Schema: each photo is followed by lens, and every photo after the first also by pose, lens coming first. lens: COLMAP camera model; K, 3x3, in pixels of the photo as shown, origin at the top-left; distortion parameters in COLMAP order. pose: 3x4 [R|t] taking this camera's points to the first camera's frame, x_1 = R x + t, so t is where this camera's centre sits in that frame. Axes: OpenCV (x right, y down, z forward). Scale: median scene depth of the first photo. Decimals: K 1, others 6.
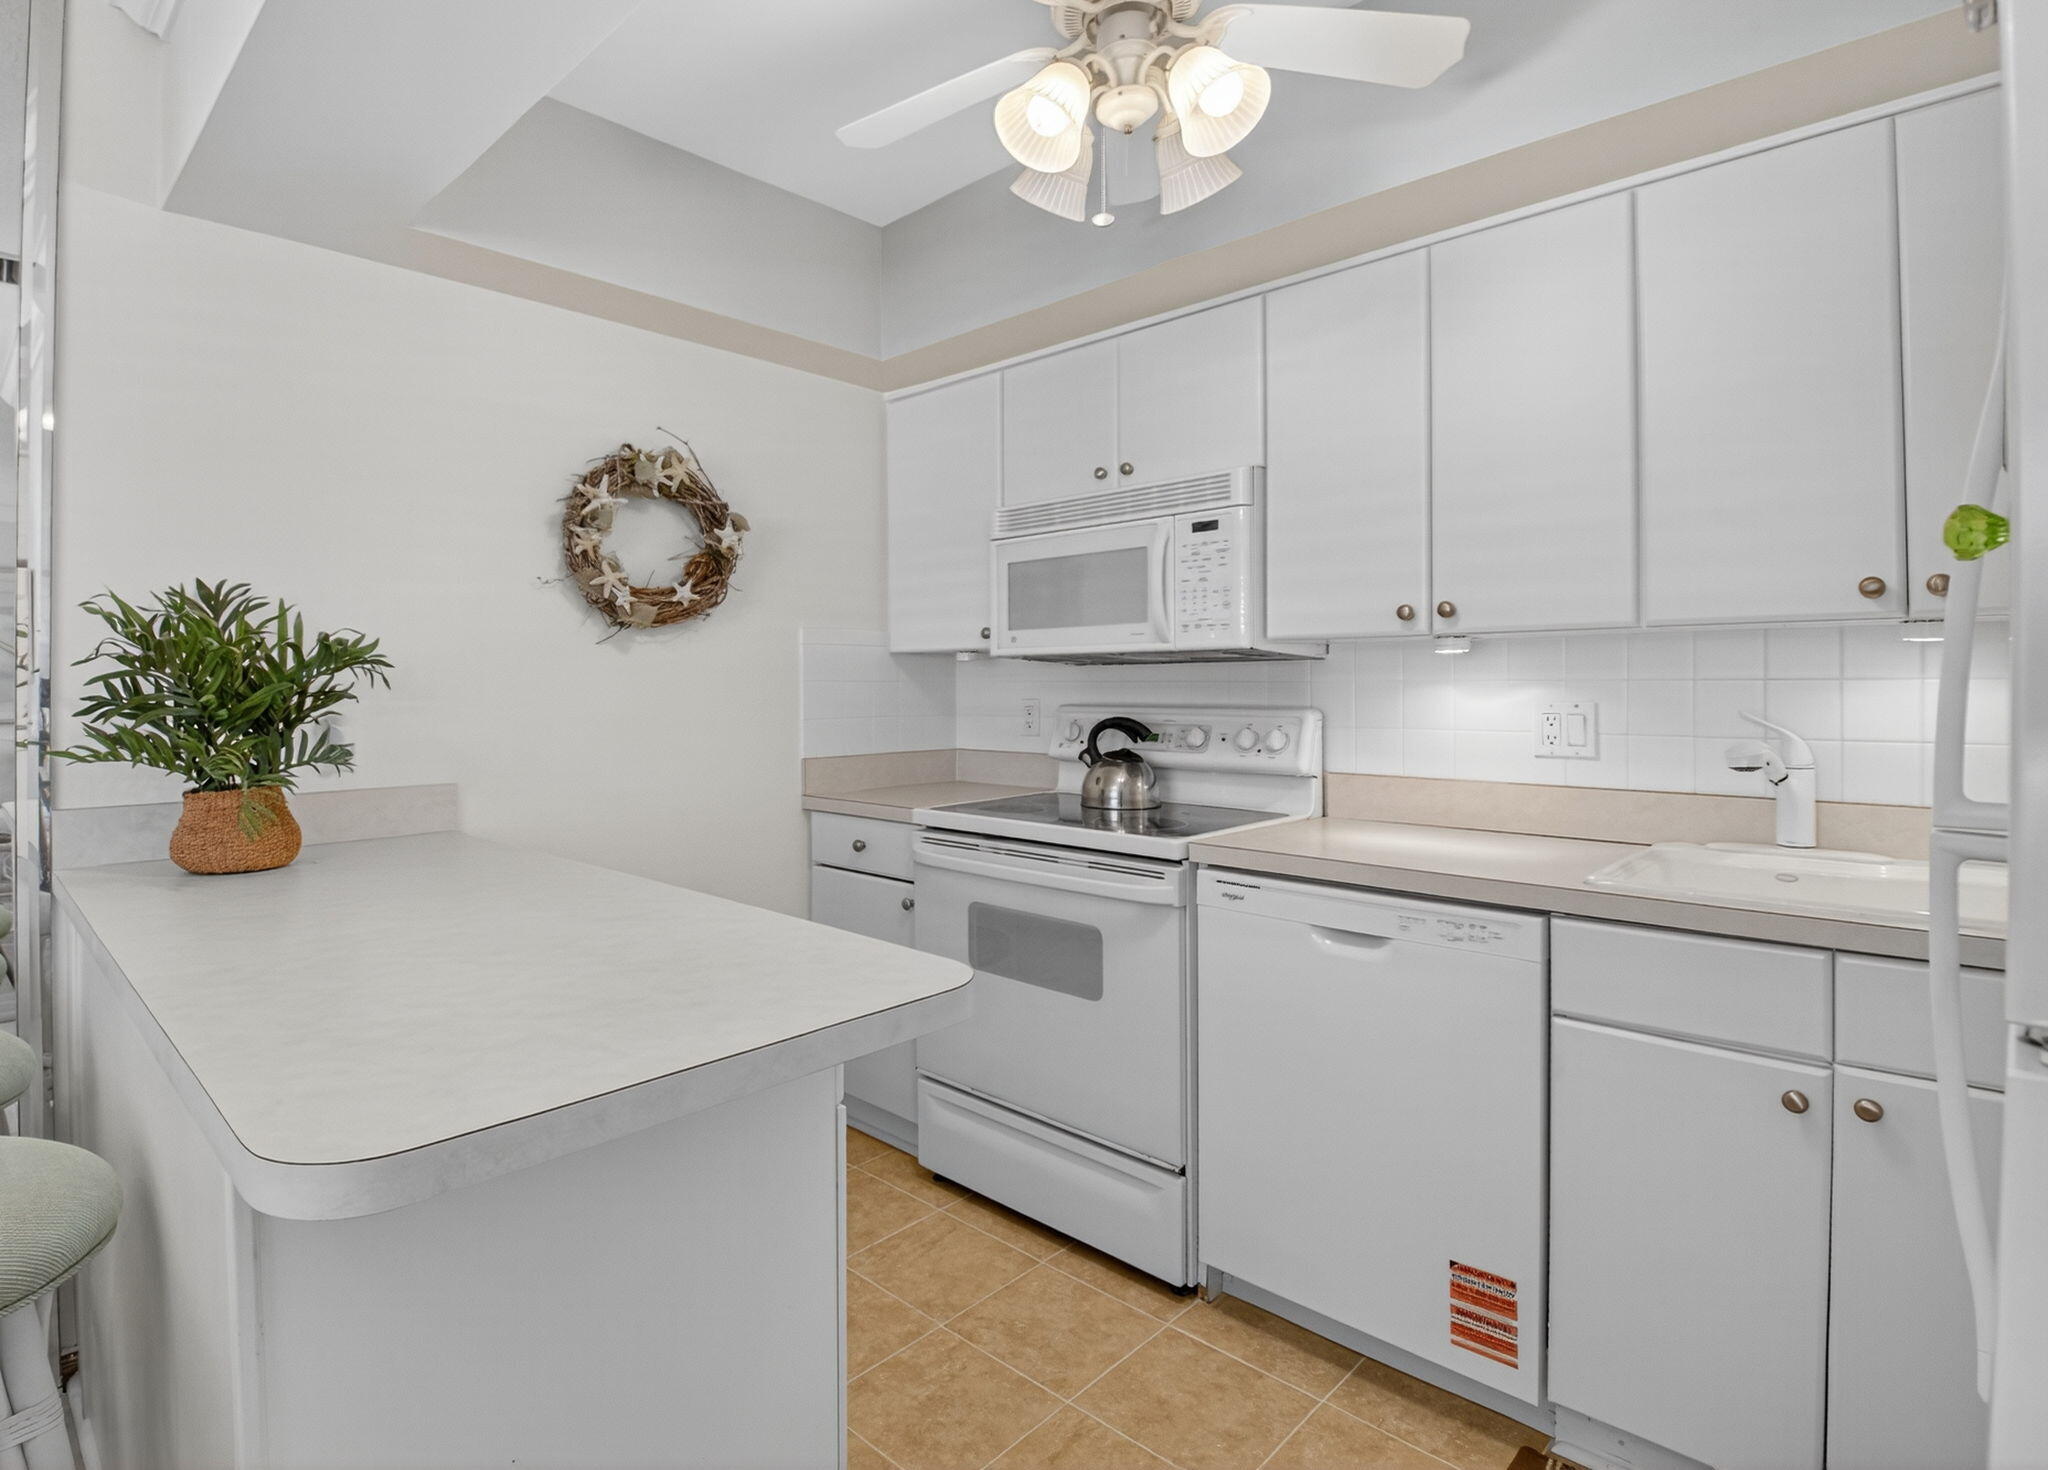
lens RADIAL K [[1040.8, 0, 924.6], [0, 1040.8, 682.1], [0, 0, 1]] dist [0.001166, -0.000424]
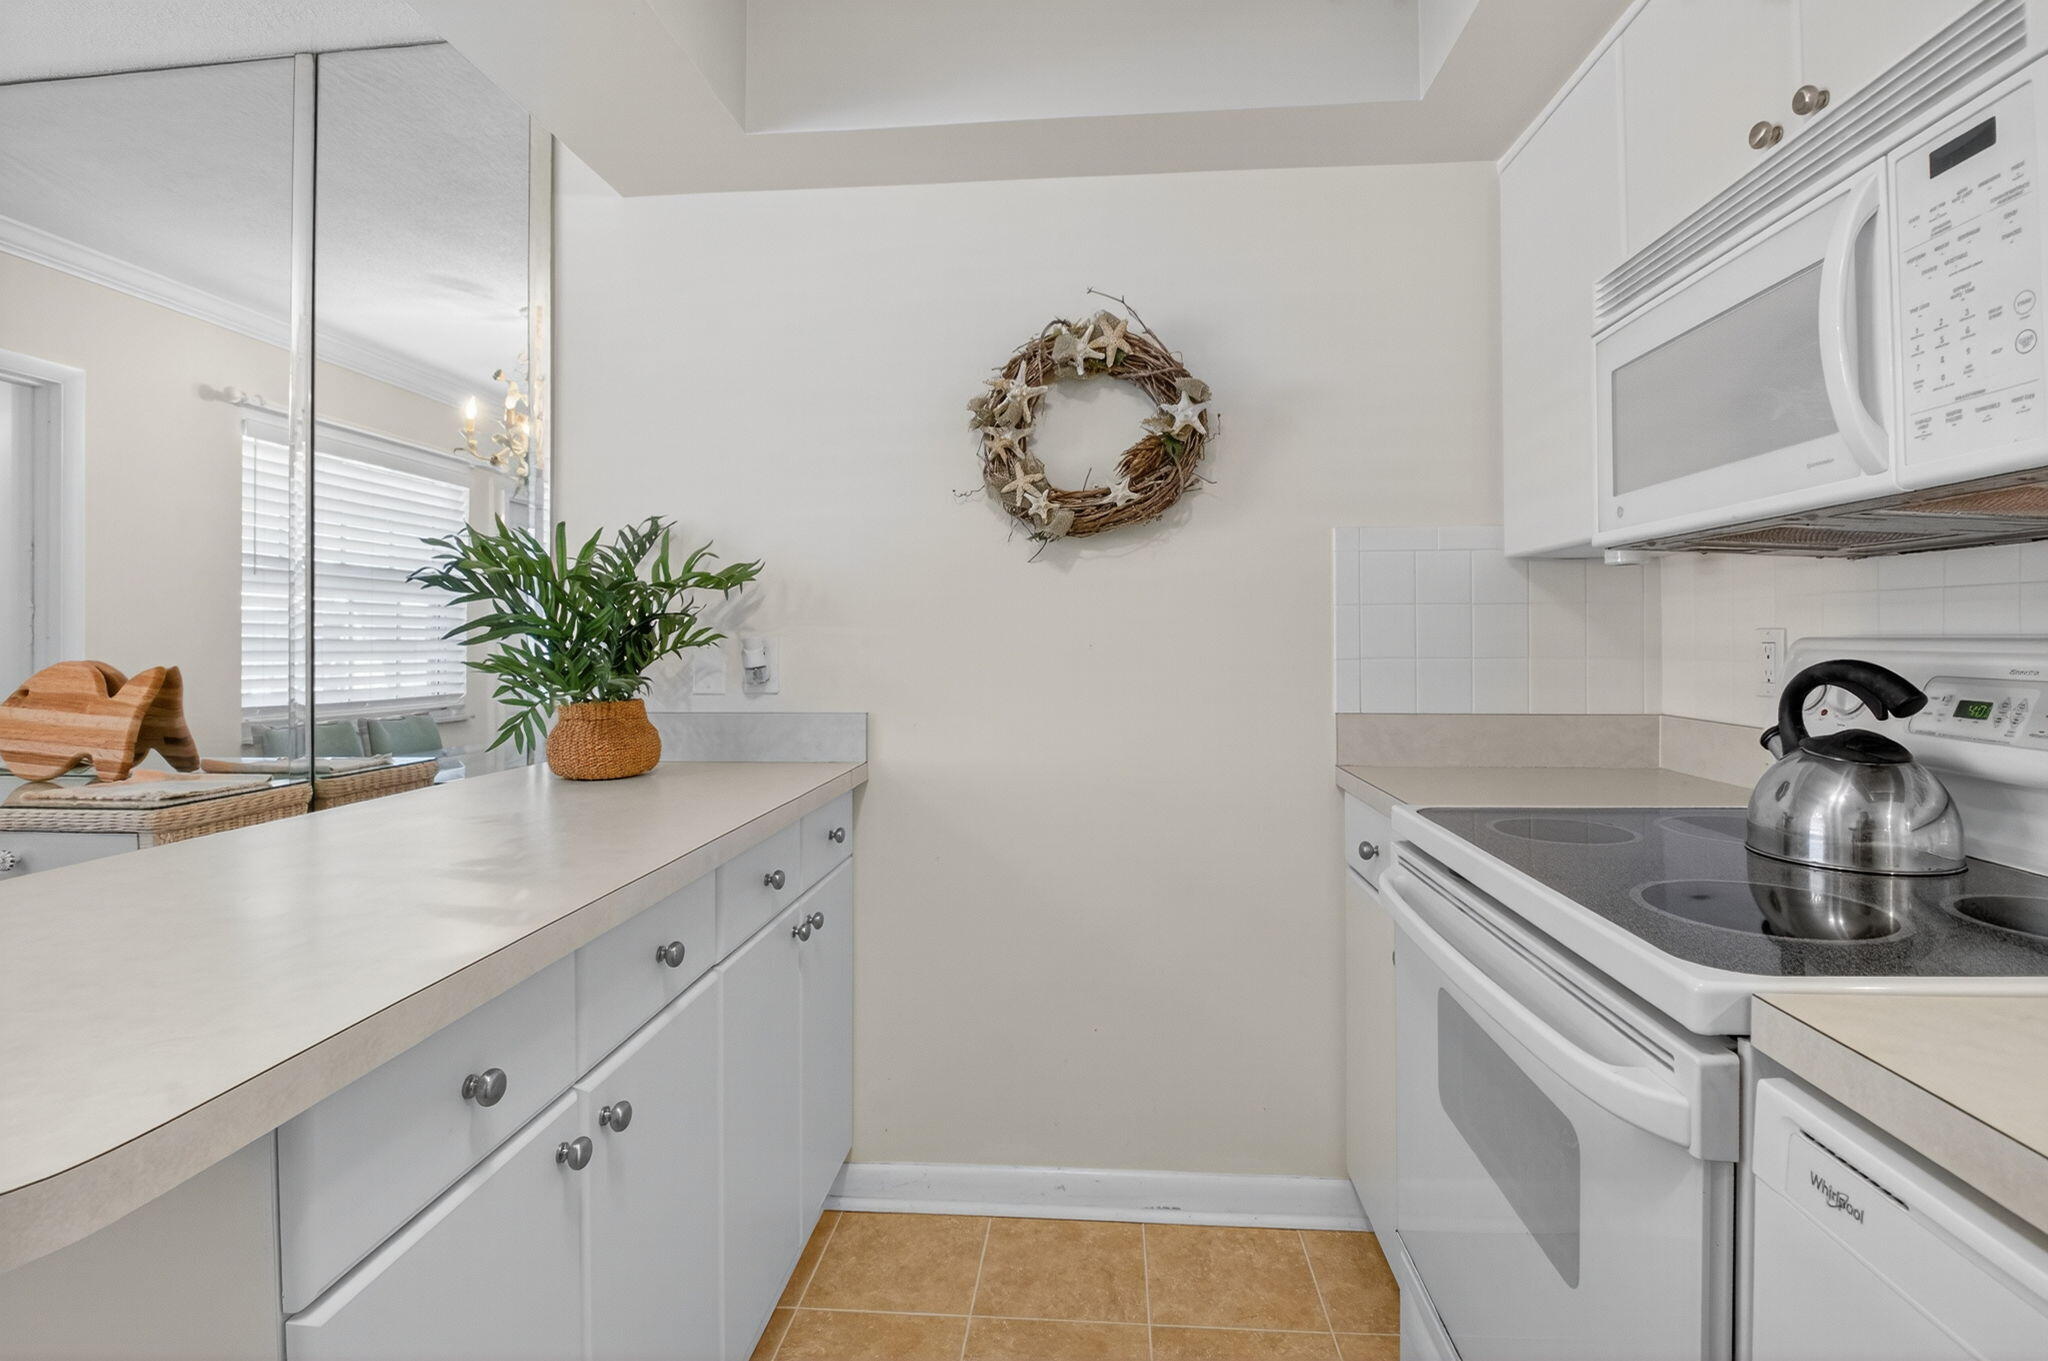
lens RADIAL K [[956.3, 0, 1018.4], [0, 956.3, 629.2], [0, 0, 1]] dist [0.002342, -0.014999]
pose [[0.650348, -0.004235, -0.759625, 0.275113], [0.002524, 0.999991, -0.003414, 0.021352], [0.759632, 0.000303, 0.650353, 0.474533]]
